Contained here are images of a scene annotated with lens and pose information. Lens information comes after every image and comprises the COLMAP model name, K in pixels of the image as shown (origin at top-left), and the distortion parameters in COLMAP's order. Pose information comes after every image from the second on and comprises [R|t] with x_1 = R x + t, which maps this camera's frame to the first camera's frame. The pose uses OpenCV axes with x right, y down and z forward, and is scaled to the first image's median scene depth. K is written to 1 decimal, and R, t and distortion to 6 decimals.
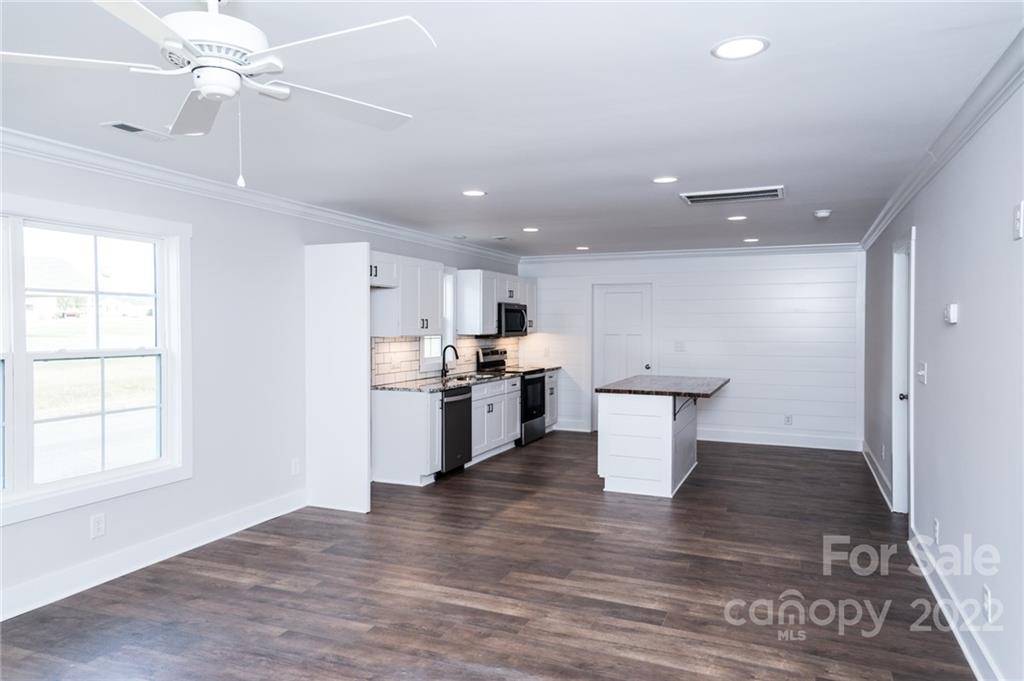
lens RADIAL K [[682.4, 0, 503.8], [0, 682.4, 340.9], [0, 0, 1]] dist [0.039366, 0.017054]
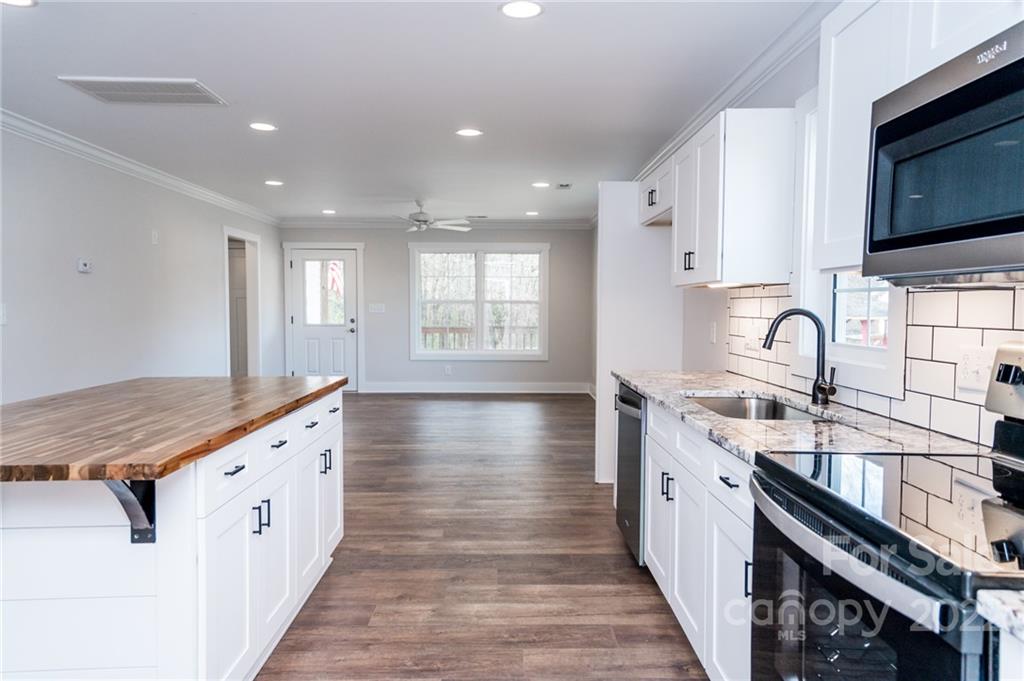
lens RADIAL K [[682.4, 0, 508.1], [0, 682.4, 343.8], [0, 0, 1]] dist [0.039366, 0.017054]
pose [[-0.914709, 0.019258, -0.403655, 0.234269], [-0.014028, 0.996749, 0.079342, -0.001903], [0.403870, 0.078237, -0.911465, 1.535037]]
